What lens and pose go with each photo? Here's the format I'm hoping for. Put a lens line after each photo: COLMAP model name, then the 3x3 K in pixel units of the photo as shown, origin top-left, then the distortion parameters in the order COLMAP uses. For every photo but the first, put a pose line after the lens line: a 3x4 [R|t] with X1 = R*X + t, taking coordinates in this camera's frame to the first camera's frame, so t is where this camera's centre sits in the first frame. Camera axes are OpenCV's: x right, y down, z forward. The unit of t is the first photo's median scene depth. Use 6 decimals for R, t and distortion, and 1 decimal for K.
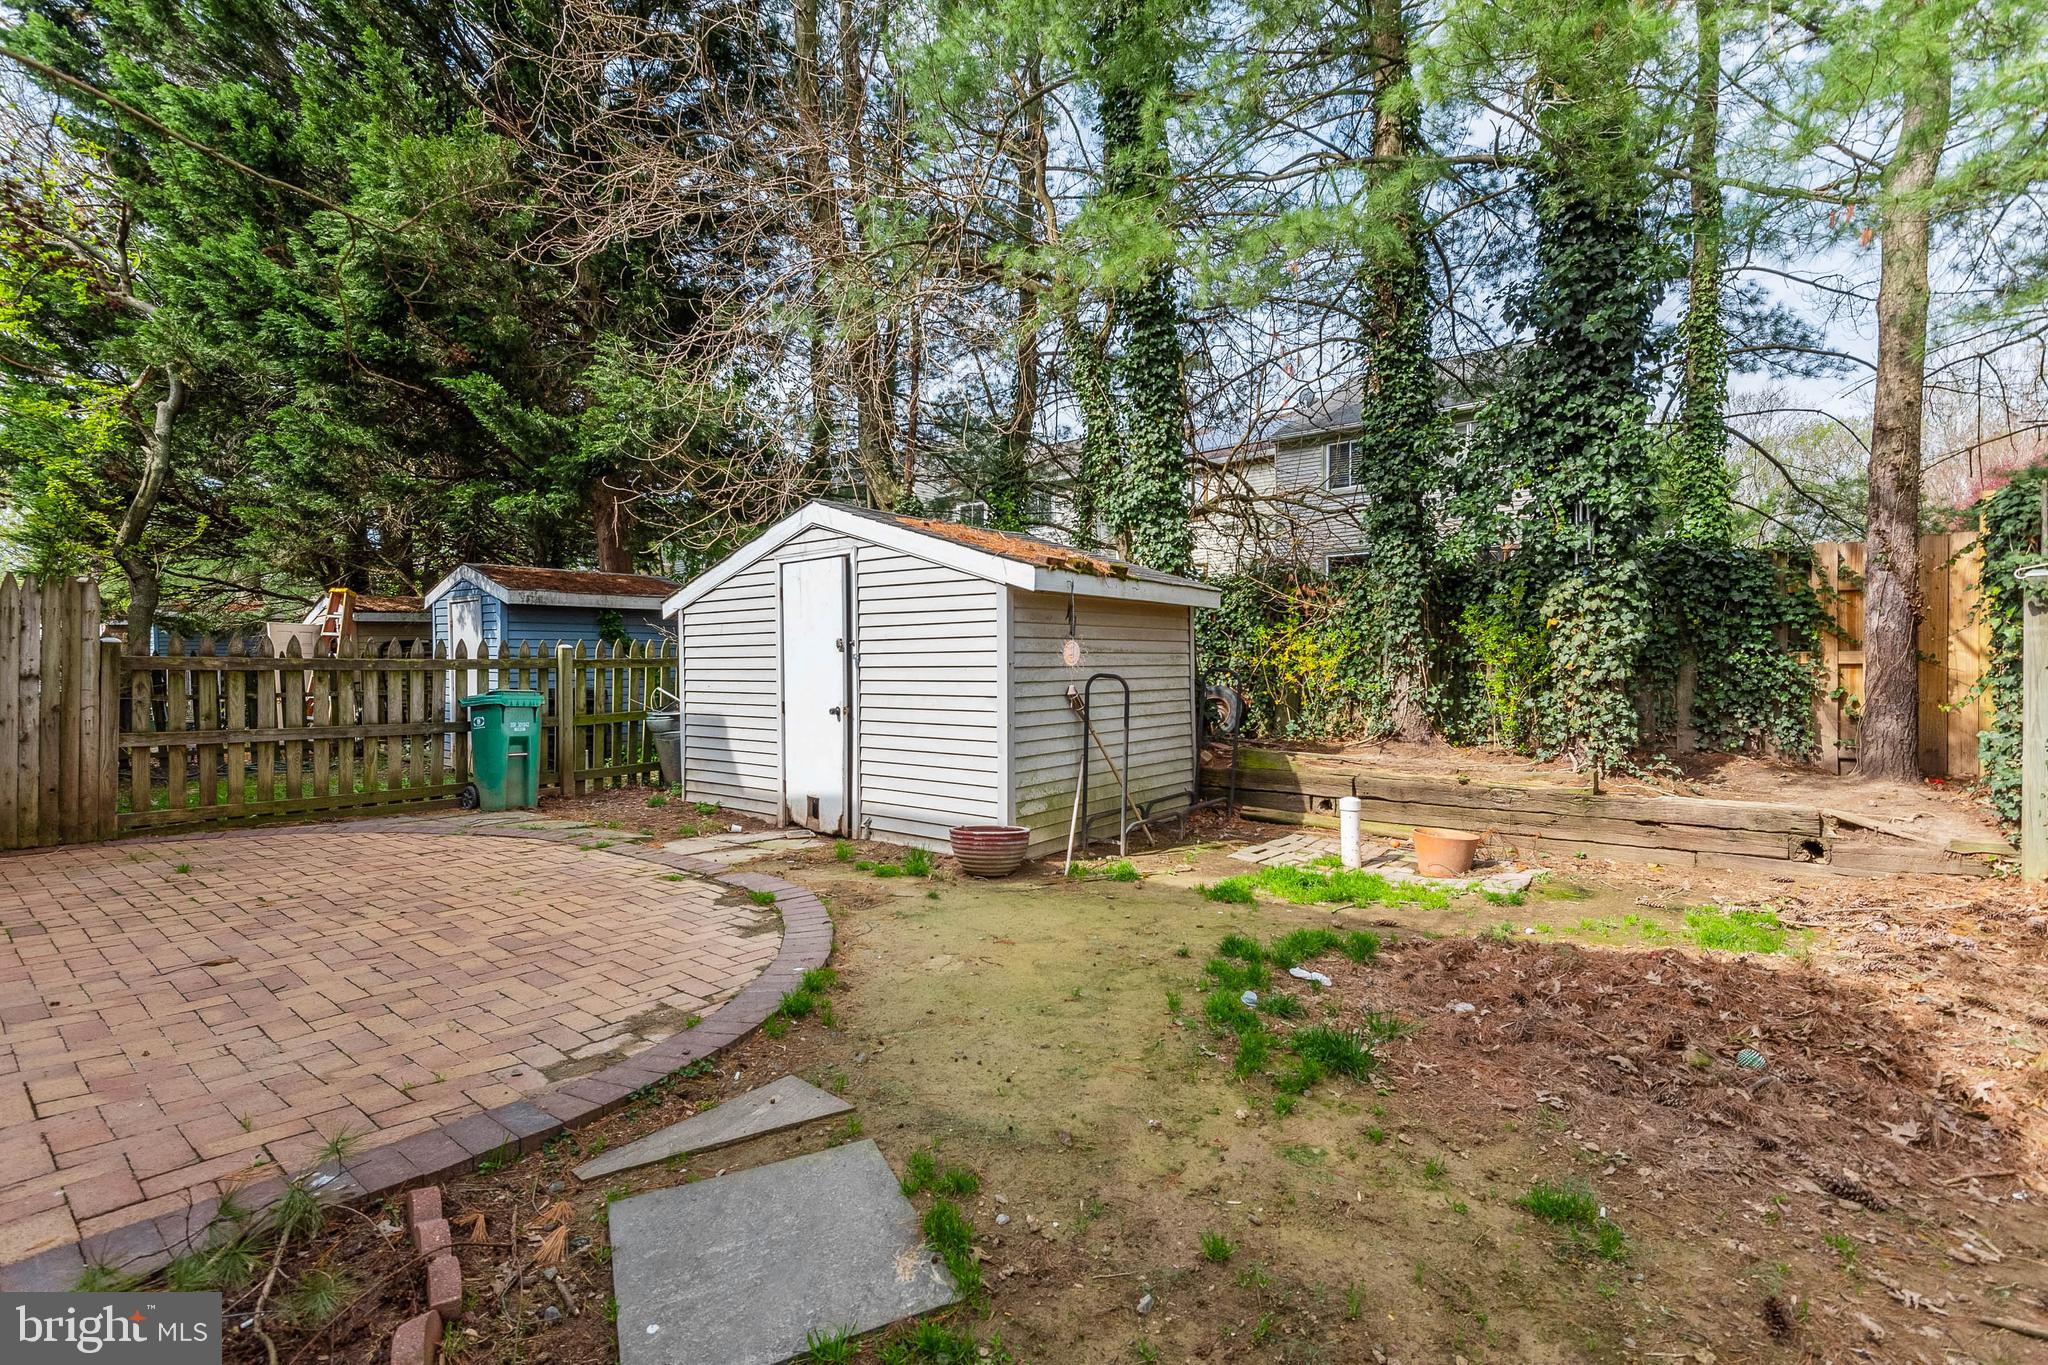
lens RADIAL K [[930.5, 0, 1018.4], [0, 930.5, 682.9], [0, 0, 1]] dist [0.039845, -0.000309]
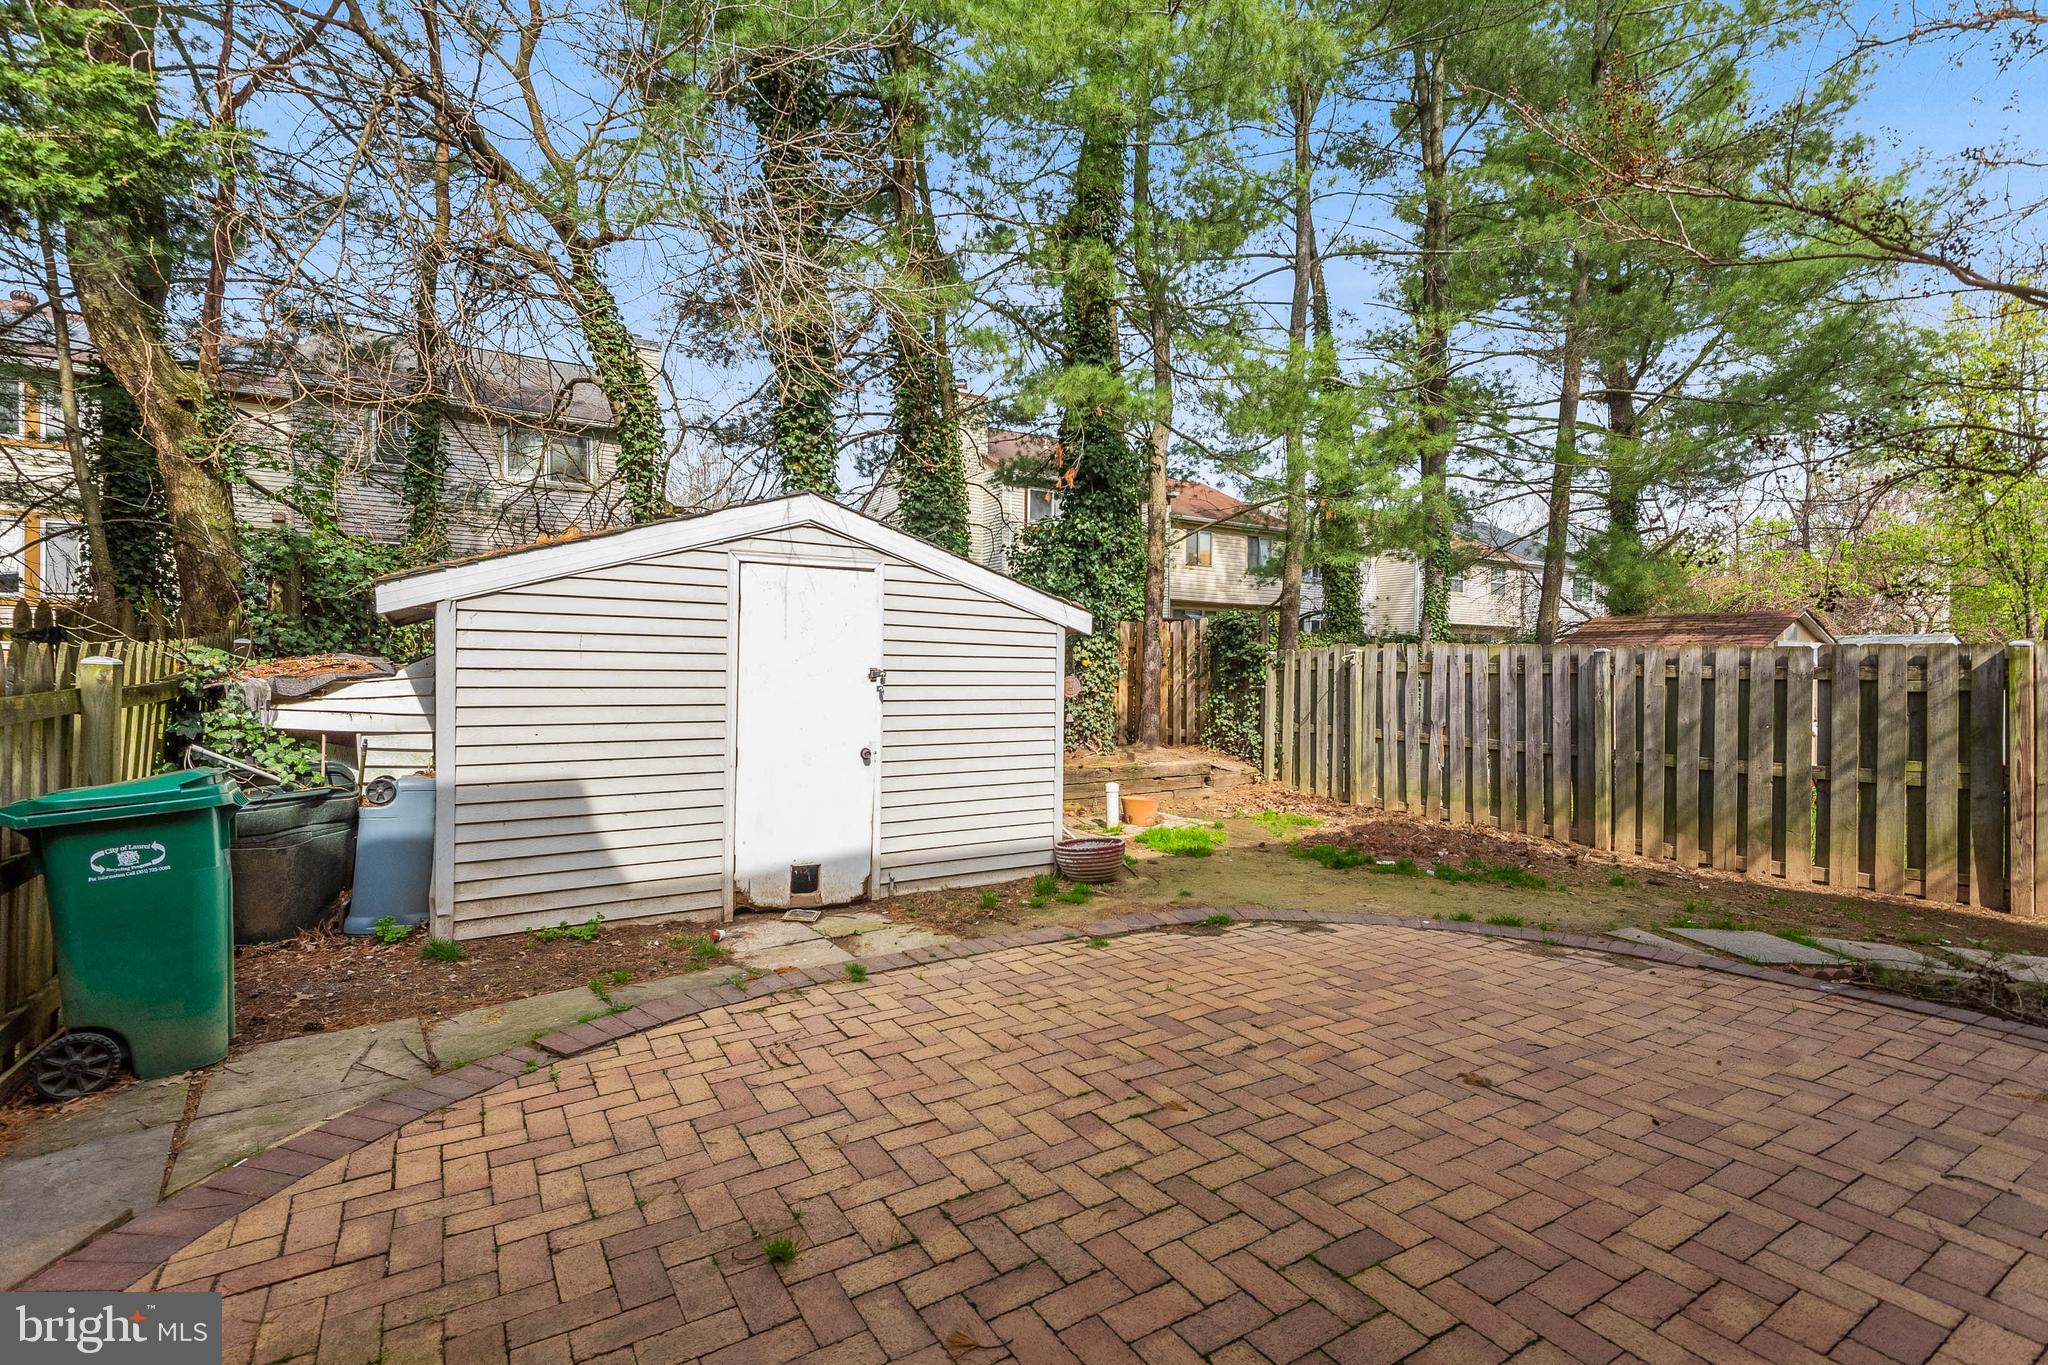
lens RADIAL K [[930.5, 0, 1018.4], [0, 930.5, 682.9], [0, 0, 1]] dist [0.039845, -0.000309]
pose [[0.303675, -0.005698, 0.952758, -1.213177], [-0.000026, 0.999982, 0.005989, -0.048882], [-0.952776, -0.001844, 0.303670, 0.775944]]
